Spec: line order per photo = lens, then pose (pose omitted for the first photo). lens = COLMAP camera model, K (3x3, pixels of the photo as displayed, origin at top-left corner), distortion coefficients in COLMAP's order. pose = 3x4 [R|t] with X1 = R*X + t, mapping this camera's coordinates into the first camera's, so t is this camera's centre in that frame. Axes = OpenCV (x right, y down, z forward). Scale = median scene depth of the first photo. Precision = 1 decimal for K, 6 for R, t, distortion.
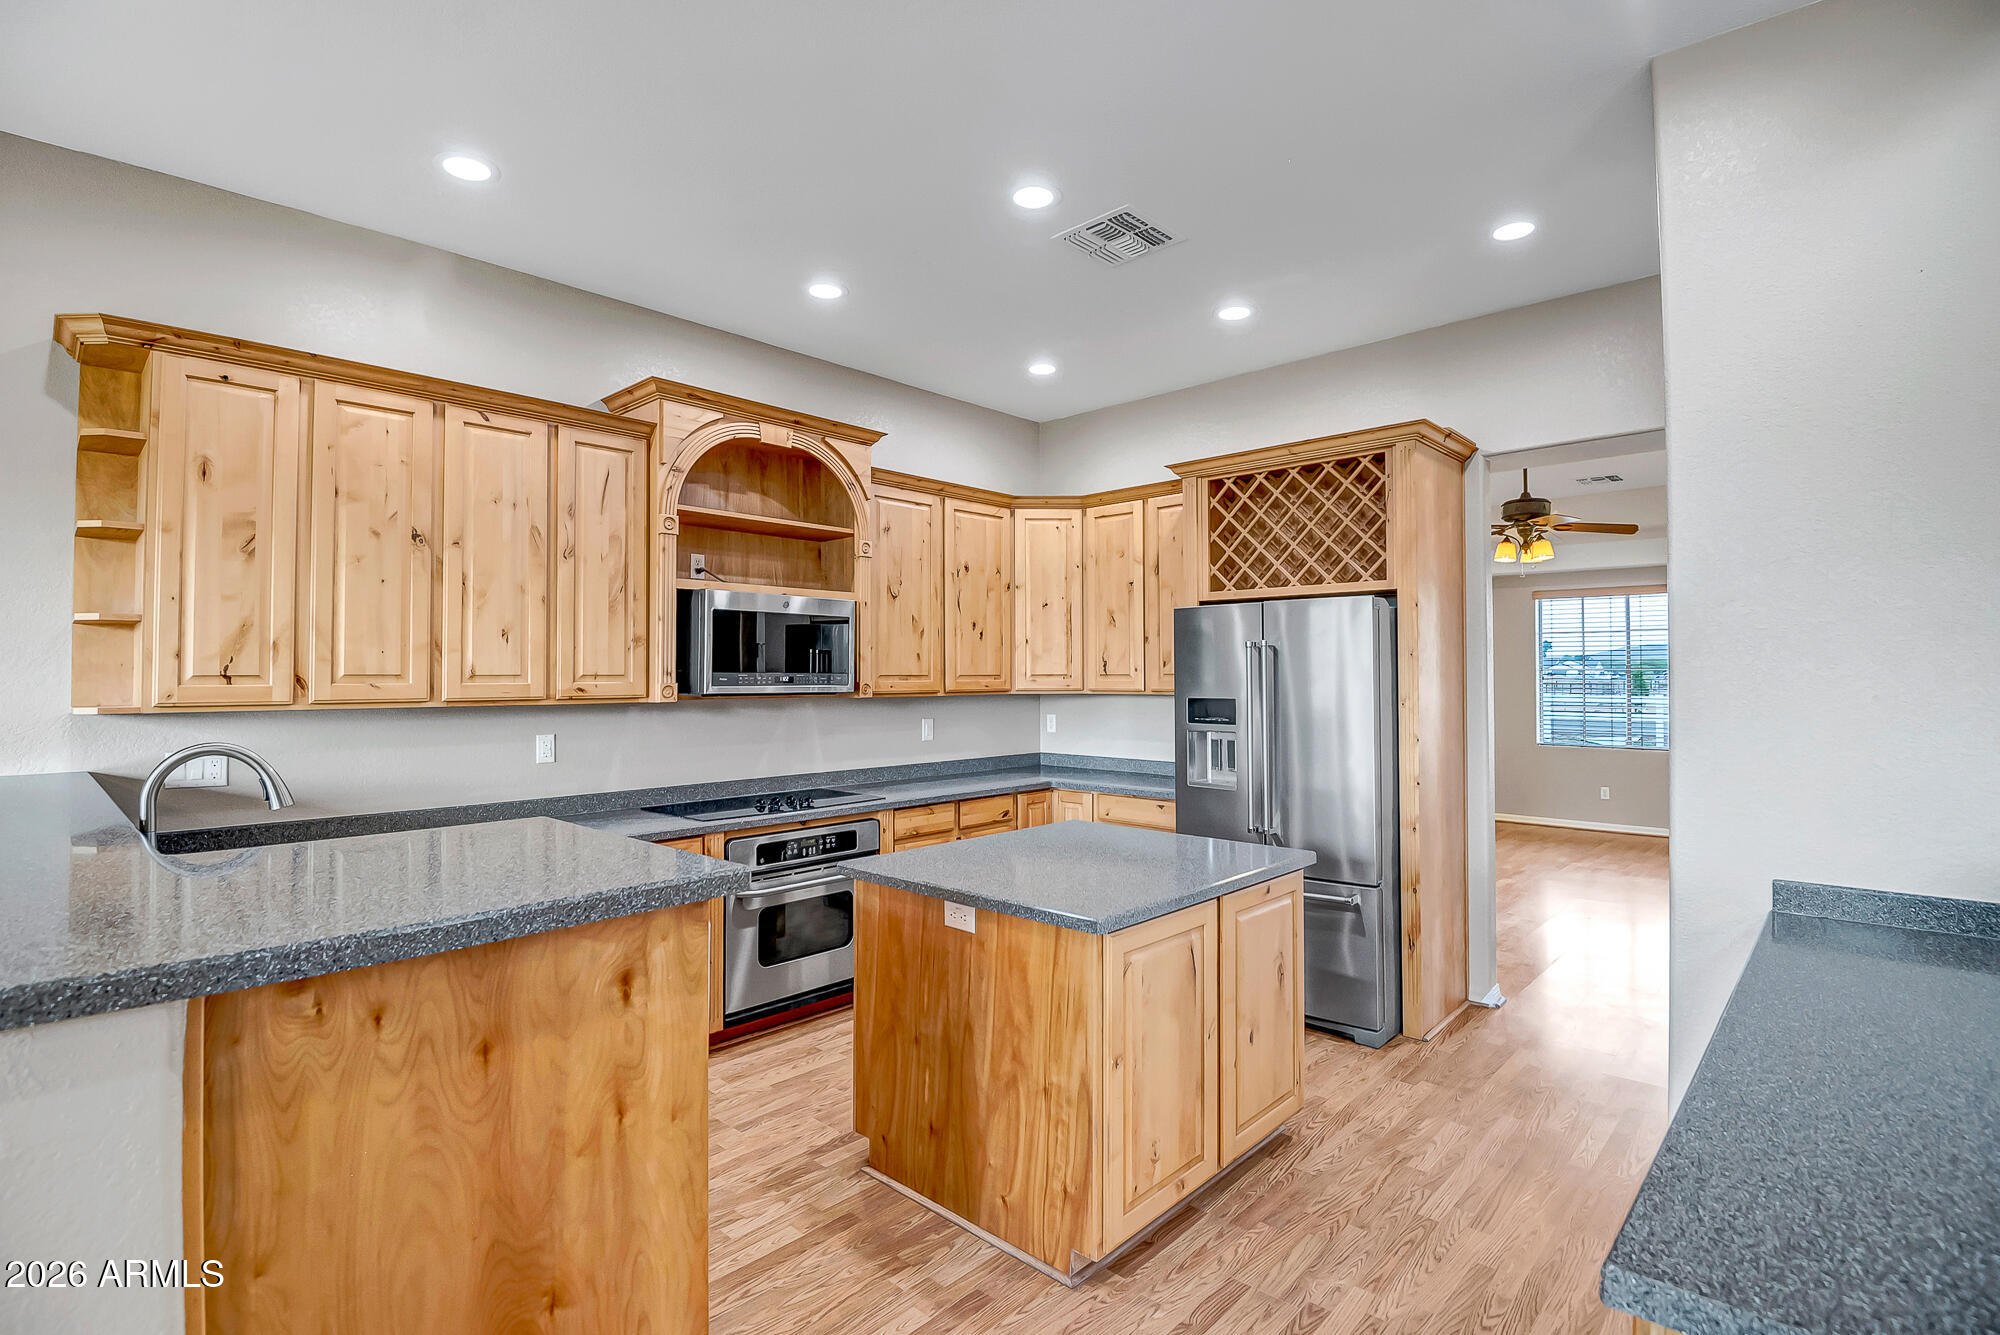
lens RADIAL K [[973.5, 0, 1006.8], [0, 973.5, 666.6], [0, 0, 1]] dist [0.002879, -0.036203]
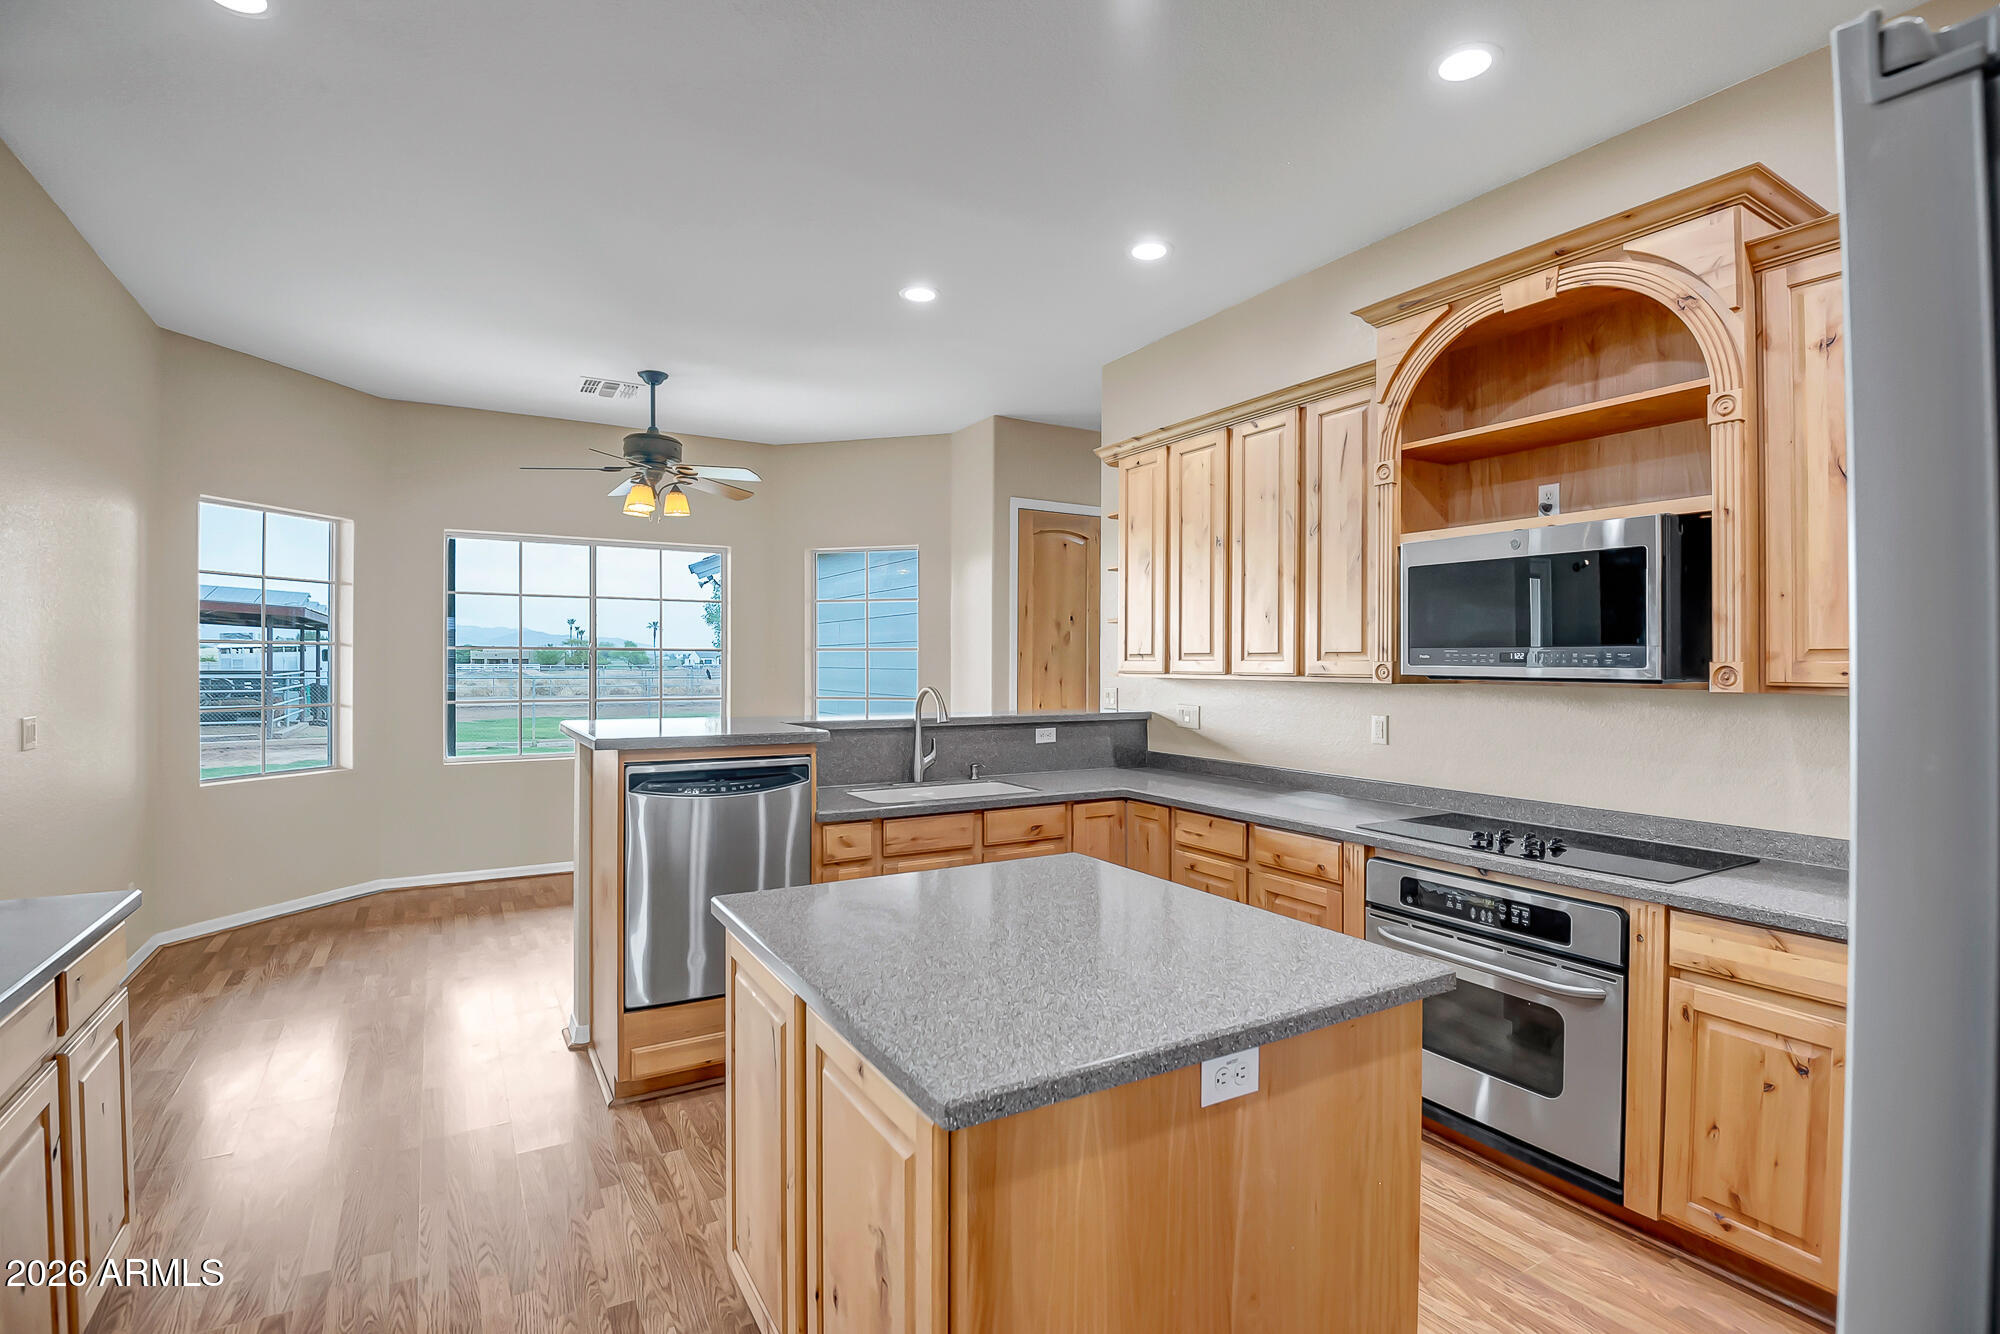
lens RADIAL K [[973.5, 0, 1006.8], [0, 973.5, 666.1], [0, 0, 1]] dist [0.002879, -0.036203]
pose [[-0.308996, 0.005180, -0.951049, 0.519766], [0.009061, 0.999956, 0.002503, 0.014853], [0.951020, -0.007845, -0.309029, 0.885940]]
